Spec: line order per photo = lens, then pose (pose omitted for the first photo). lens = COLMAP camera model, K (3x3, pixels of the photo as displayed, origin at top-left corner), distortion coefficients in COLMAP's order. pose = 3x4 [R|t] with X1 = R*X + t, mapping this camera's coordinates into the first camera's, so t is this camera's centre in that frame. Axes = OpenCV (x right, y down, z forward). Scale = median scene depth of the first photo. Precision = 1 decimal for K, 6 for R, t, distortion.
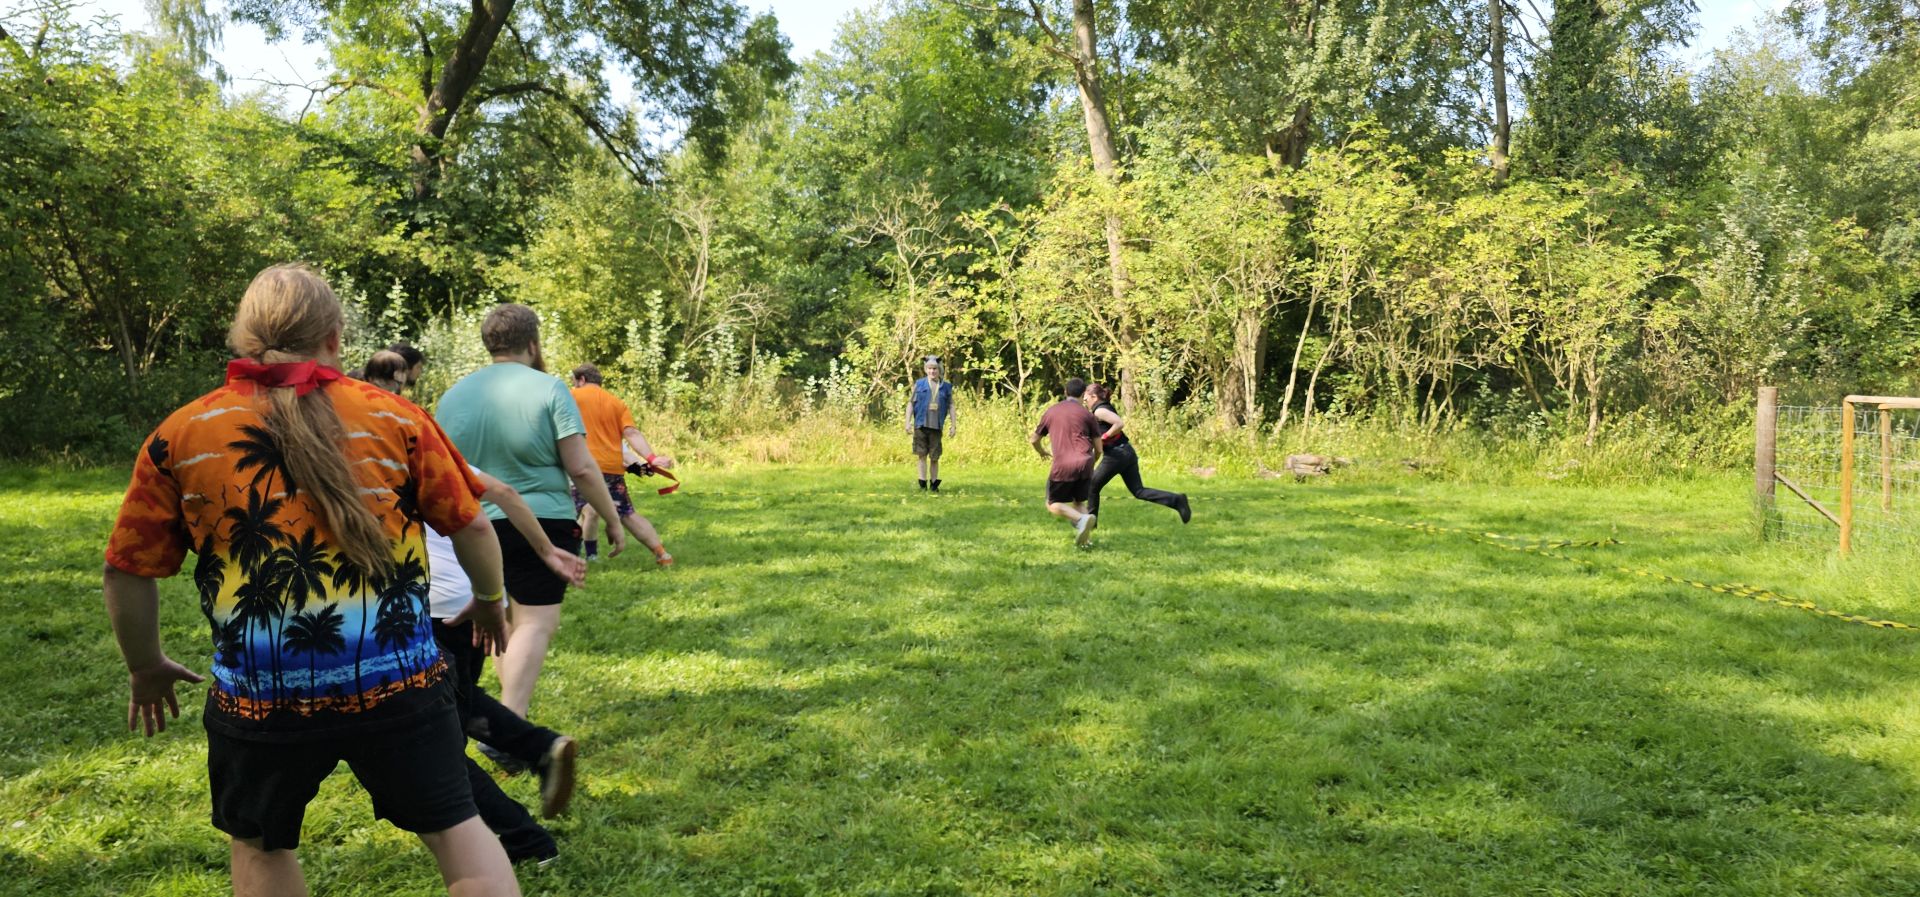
lens RADIAL K [[1280.7, 0, 921.8], [0, 1280.7, 454.6], [0, 0, 1]] dist [0.079114, -0.086098]
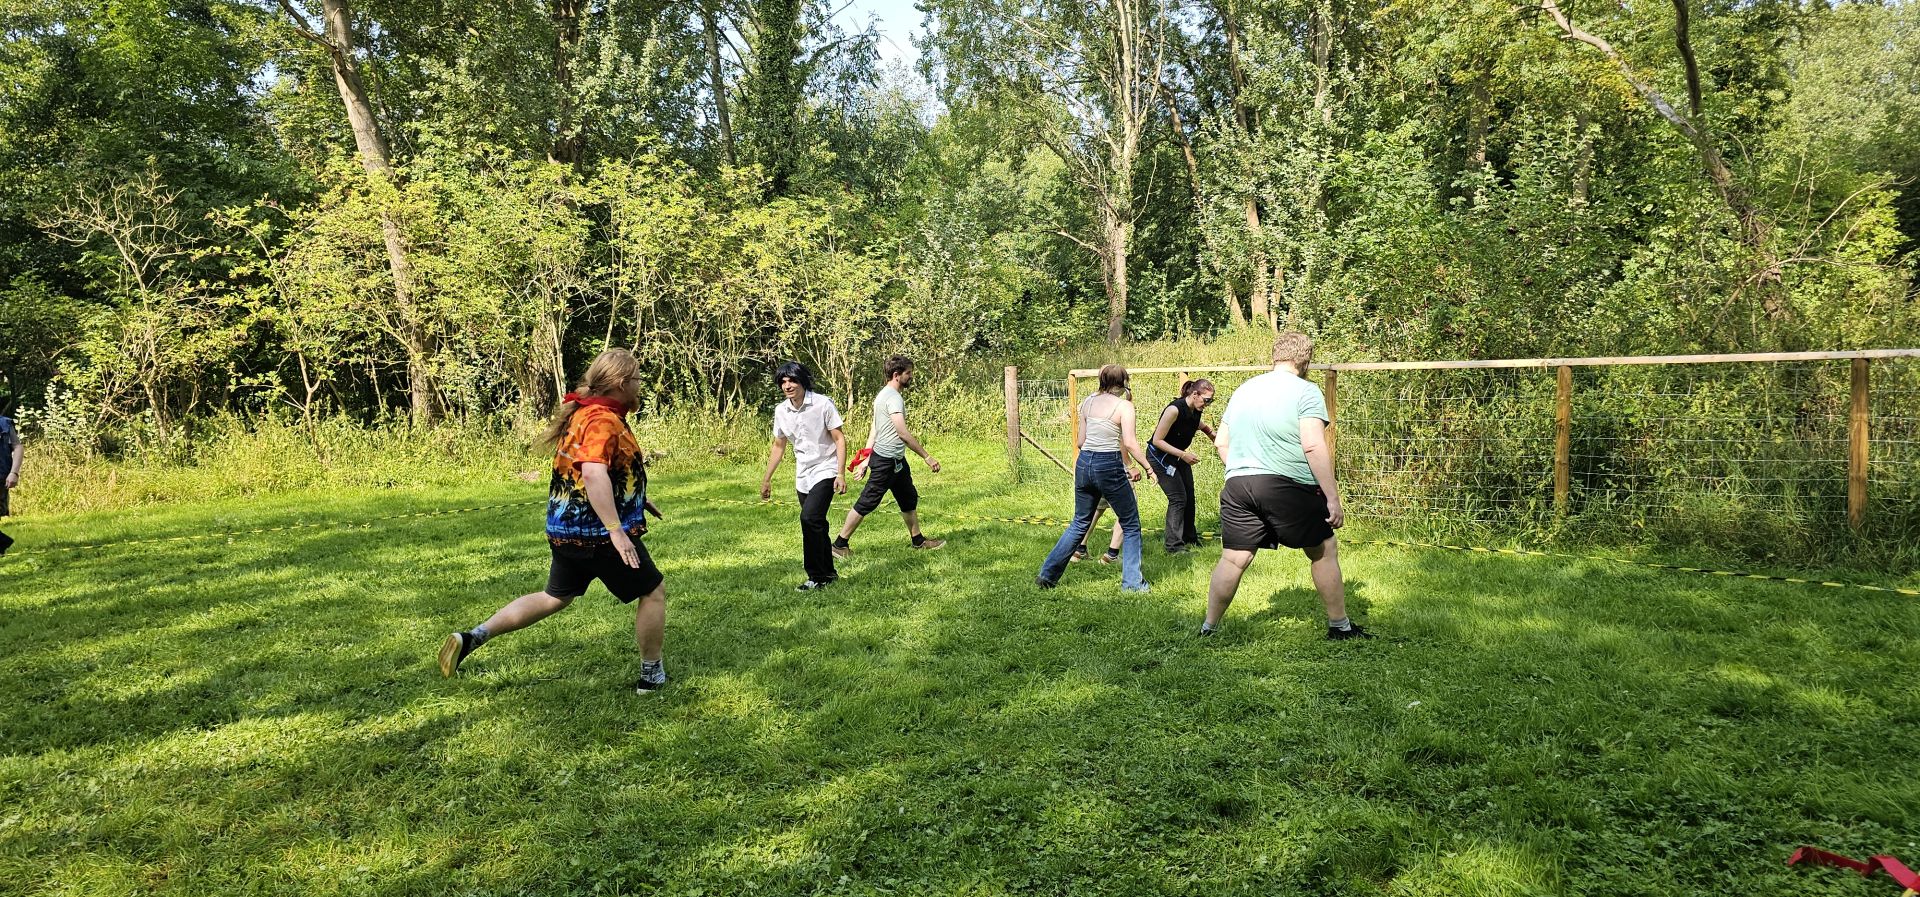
lens RADIAL K [[1277.8, 0, 951.3], [0, 1277.8, 457.3], [0, 0, 1]] dist [0.062157, -0.056625]
pose [[0.812201, -0.089131, 0.576529, -0.085552], [0.087502, 0.995692, 0.030662, -0.003222], [-0.576778, 0.025544, 0.816501, -0.006195]]
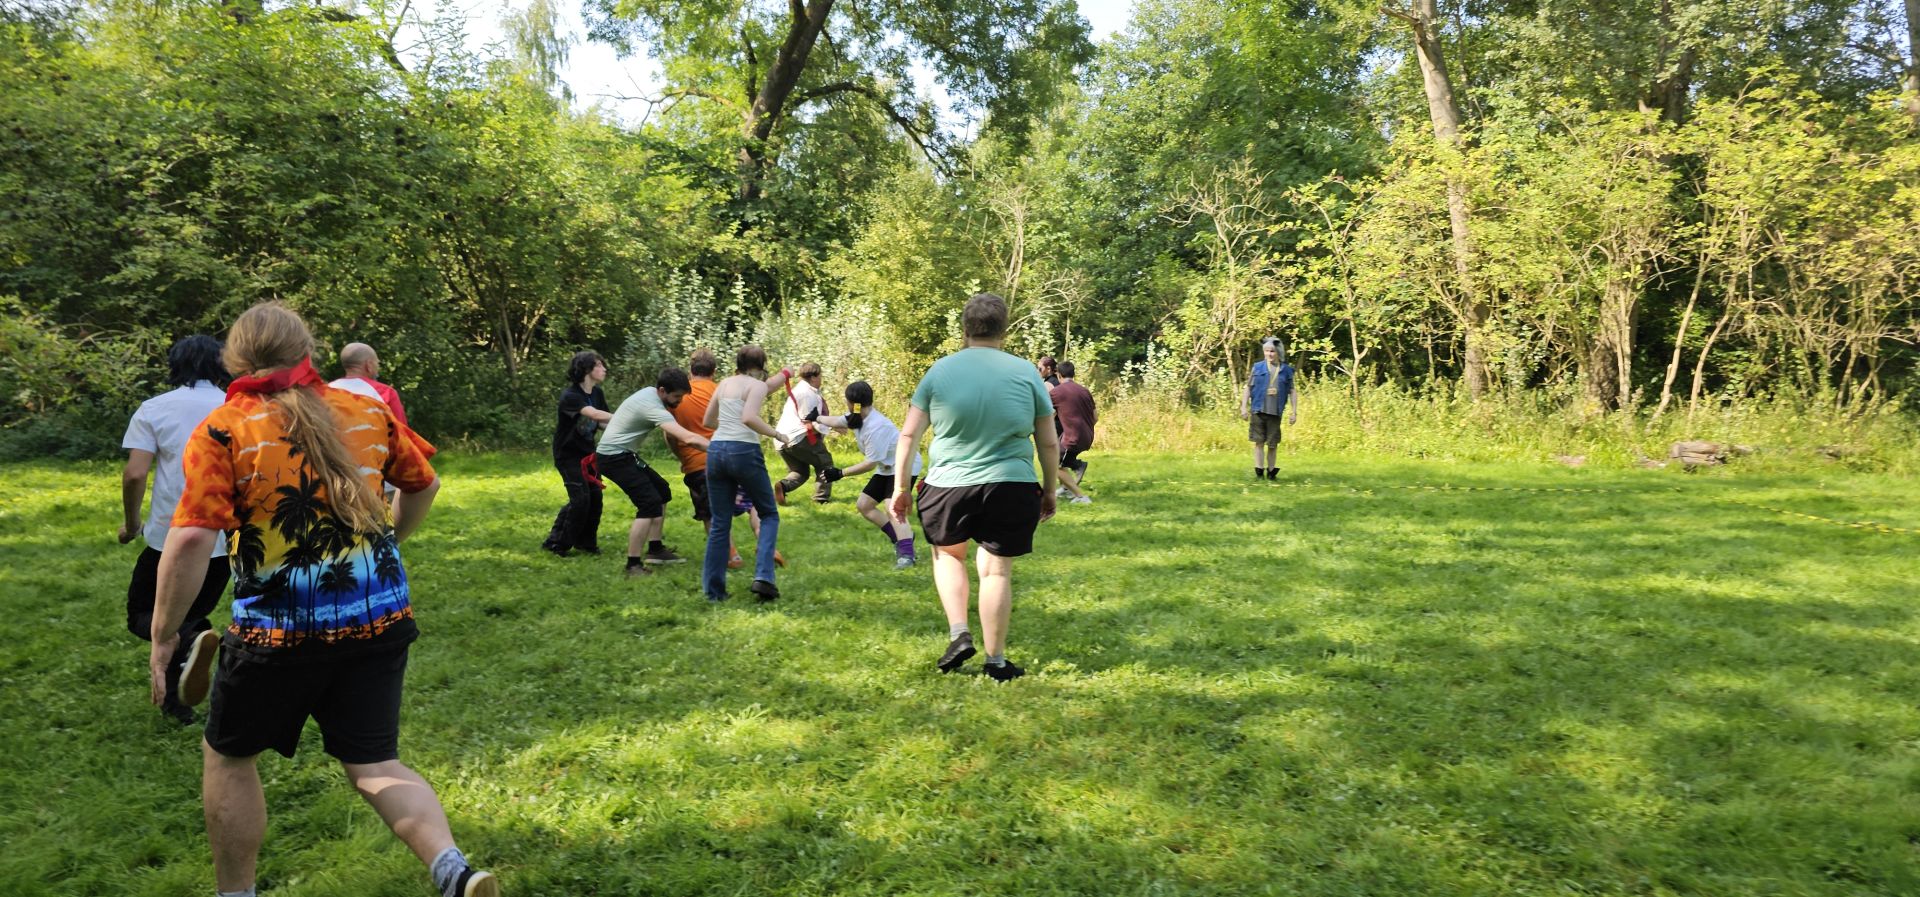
lens RADIAL K [[1282.4, 0, 924.4], [0, 1282.4, 422.7], [0, 0, 1]] dist [0.060965, -0.055913]
pose [[0.977517, -0.002119, -0.210844, -0.032595], [-0.000498, 0.999924, -0.012358, -0.001637], [0.210854, 0.012185, 0.977442, 0.007119]]
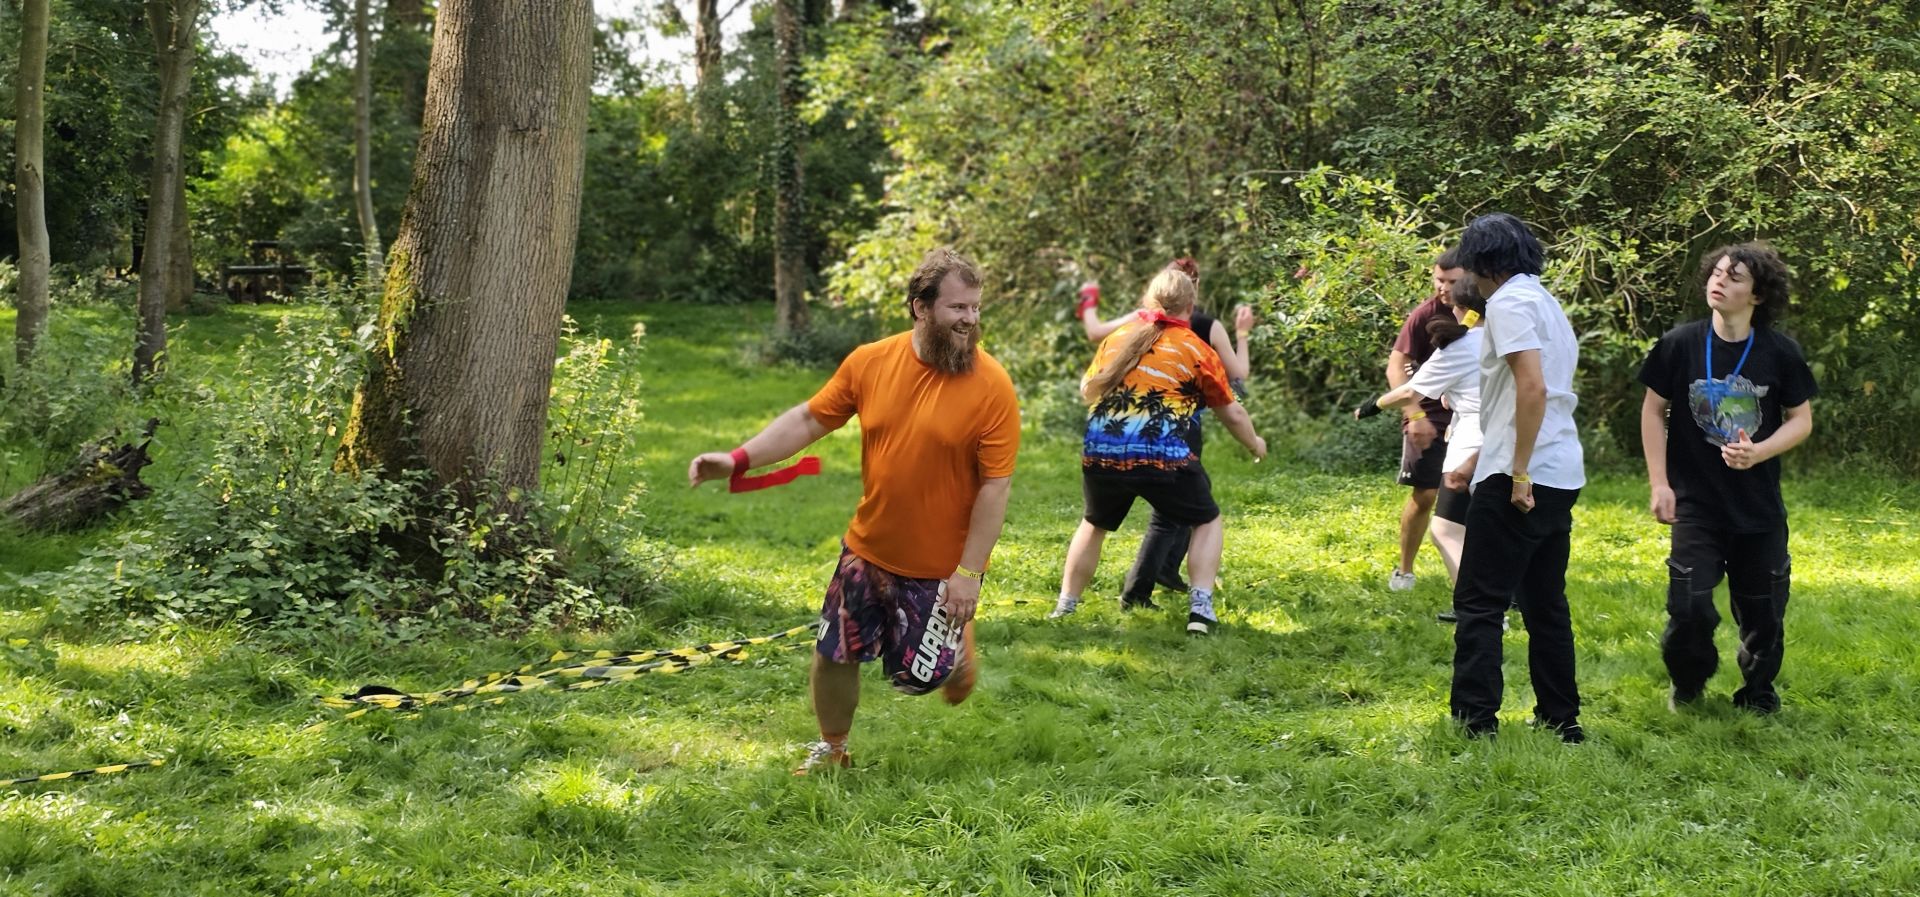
lens RADIAL K [[2542.3, 0, 922.2], [0, 2542.3, 450.5], [0, 0, 1]] dist [0.119547, -0.087207]
pose [[0.605419, 0.033303, -0.795210, -0.124975], [-0.029886, 0.999371, 0.019100, -0.006985], [0.795345, 0.012202, 0.606034, 0.007631]]
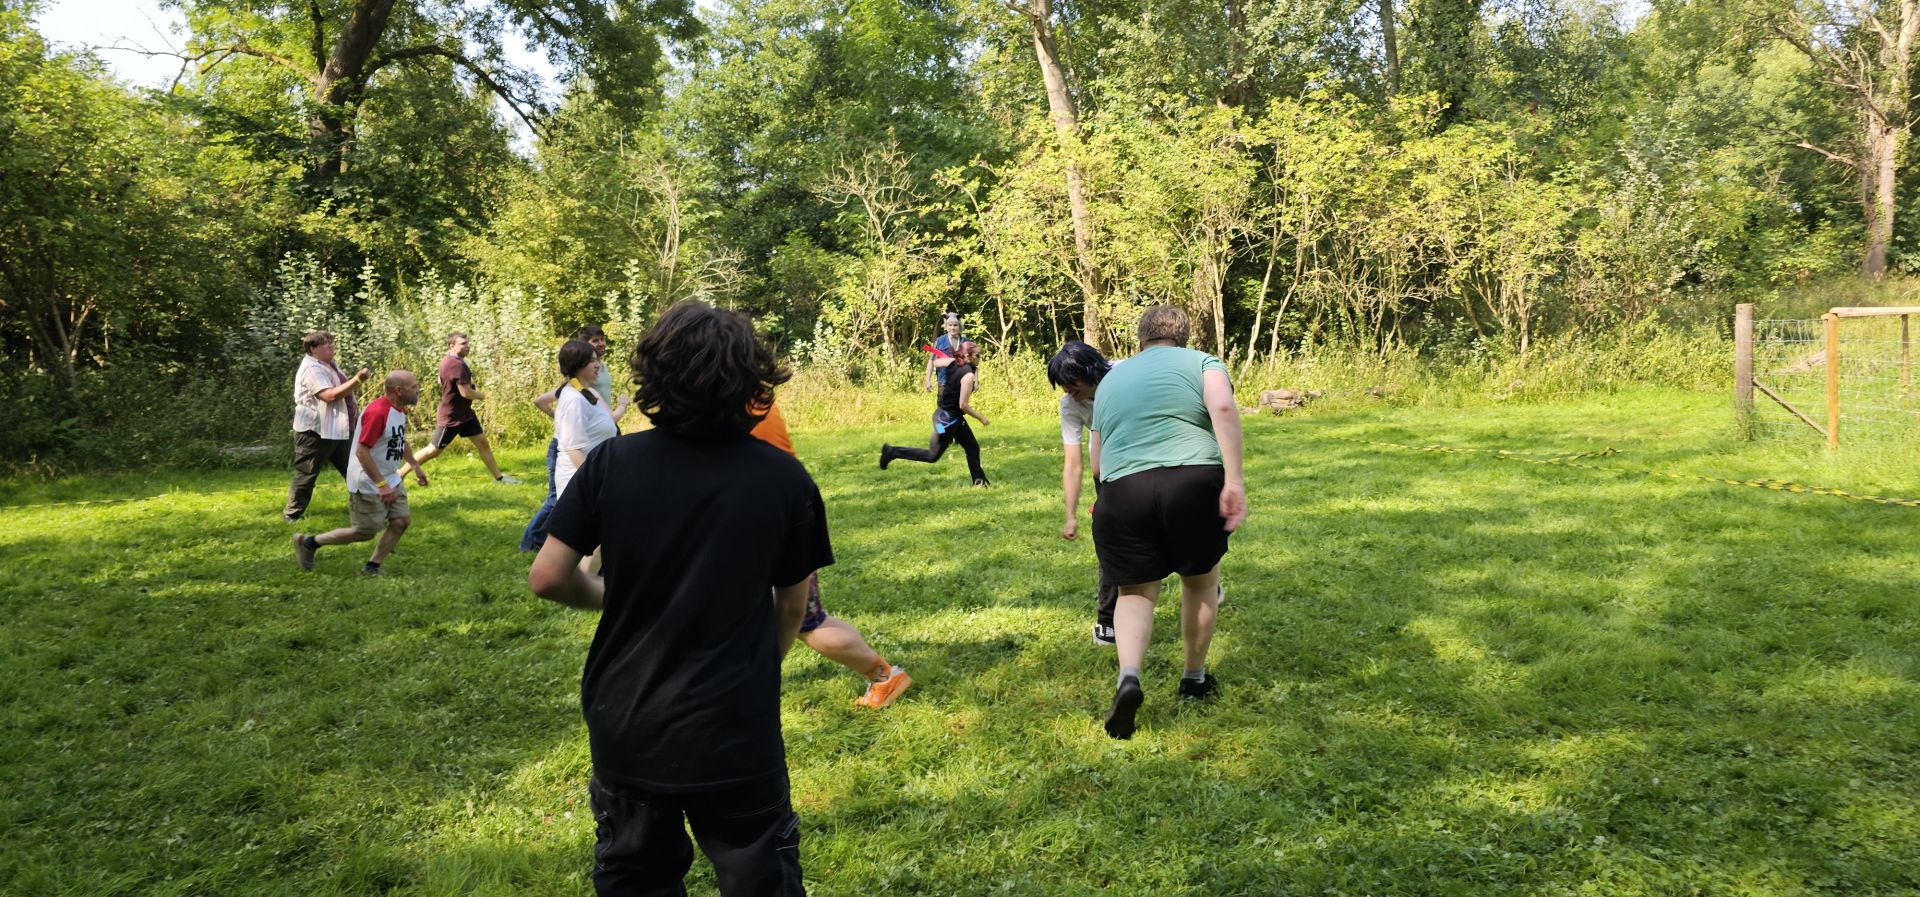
lens RADIAL K [[1281.5, 0, 969.2], [0, 1281.5, 437.4], [0, 0, 1]] dist [0.070616, -0.075733]
pose [[0.987412, -0.062160, 0.145442, -0.105054], [0.059012, 0.997922, 0.025865, -0.003306], [-0.146748, -0.016956, 0.989029, -0.007602]]
